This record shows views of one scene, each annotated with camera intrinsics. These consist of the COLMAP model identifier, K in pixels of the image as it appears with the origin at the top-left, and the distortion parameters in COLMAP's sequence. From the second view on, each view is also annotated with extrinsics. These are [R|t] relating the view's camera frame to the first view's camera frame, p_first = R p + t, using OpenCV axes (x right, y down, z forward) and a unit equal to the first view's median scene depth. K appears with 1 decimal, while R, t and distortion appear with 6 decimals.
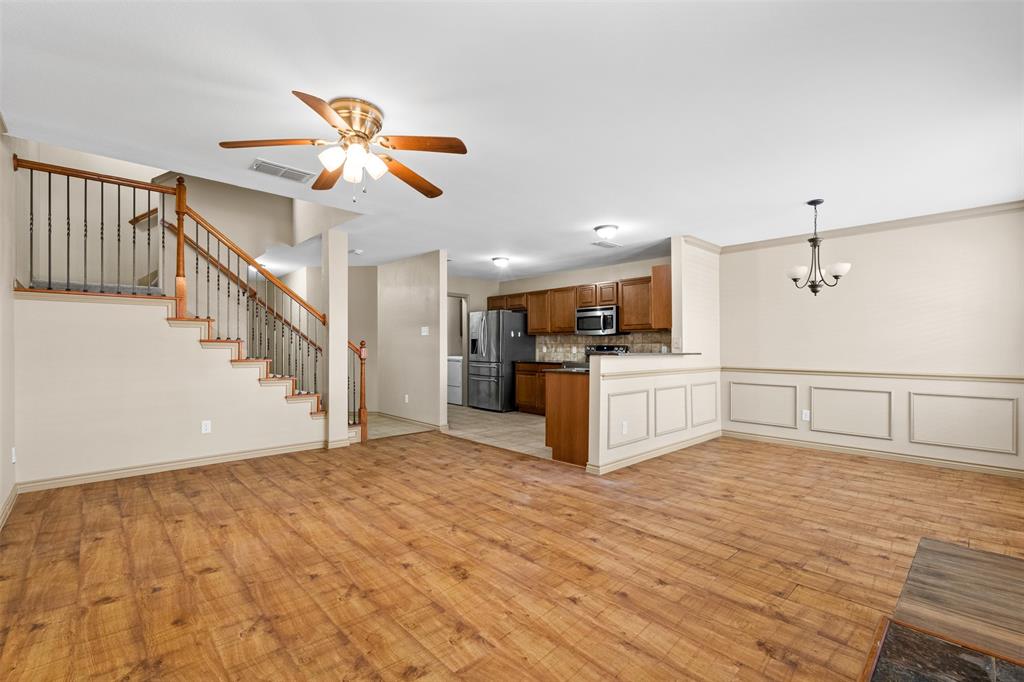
lens RADIAL K [[453.3, 0, 508.1], [0, 453.3, 341.9], [0, 0, 1]] dist [-0.008198, 0.001625]
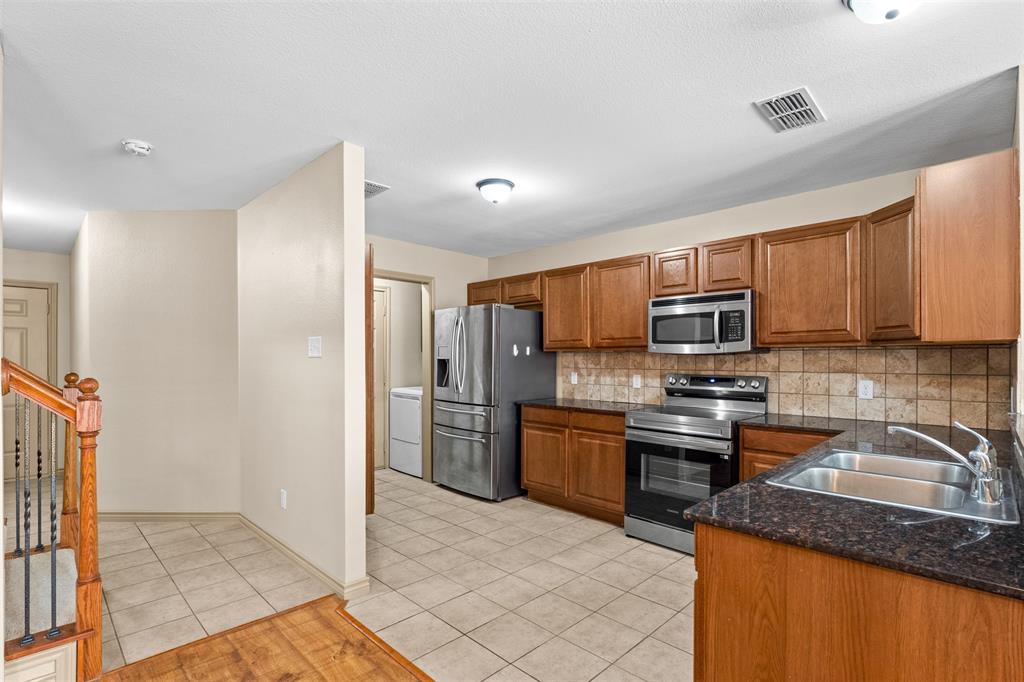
lens RADIAL K [[490.8, 0, 511.8], [0, 490.8, 357.2], [0, 0, 1]] dist [-0.002884, -0.000704]
pose [[0.999310, -0.001354, 0.037122, -0.019075], [0.001024, 0.999960, 0.008903, -0.017772], [-0.037133, -0.008859, 0.999271, 0.535413]]
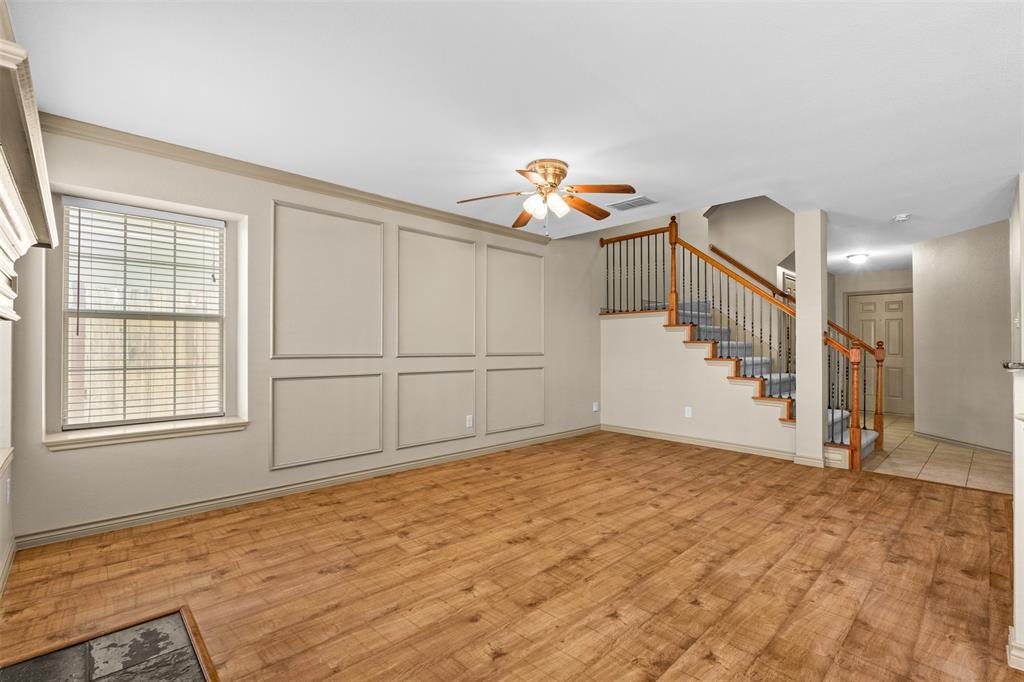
lens RADIAL K [[453.3, 0, 509.8], [0, 453.3, 346.2], [0, 0, 1]] dist [-0.008198, 0.001625]
pose [[0.002398, 0.000350, -0.999997, 0.378545], [0.008681, 0.999962, 0.000371, 0.002804], [0.999959, -0.008682, 0.002395, 0.348991]]
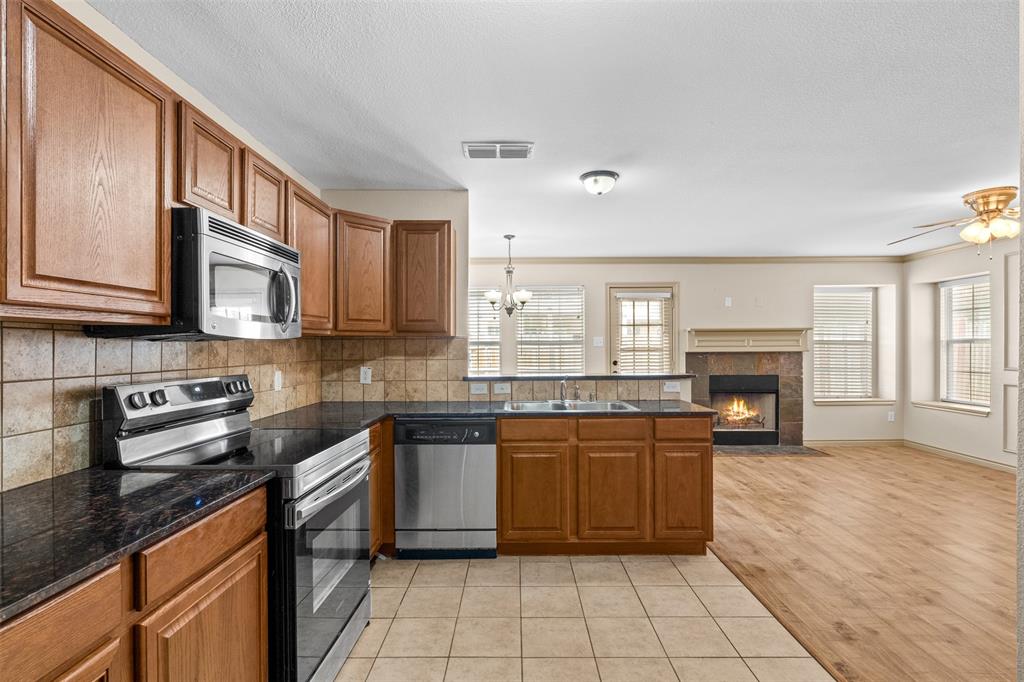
lens RADIAL K [[490.8, 0, 511.8], [0, 490.8, 346.4], [0, 0, 1]] dist [-0.002884, -0.000704]
pose [[-0.727433, 0.001519, 0.686177, -0.117907], [-0.006549, 0.999937, -0.009156, -0.010160], [-0.686148, -0.011154, -0.727377, 1.190132]]
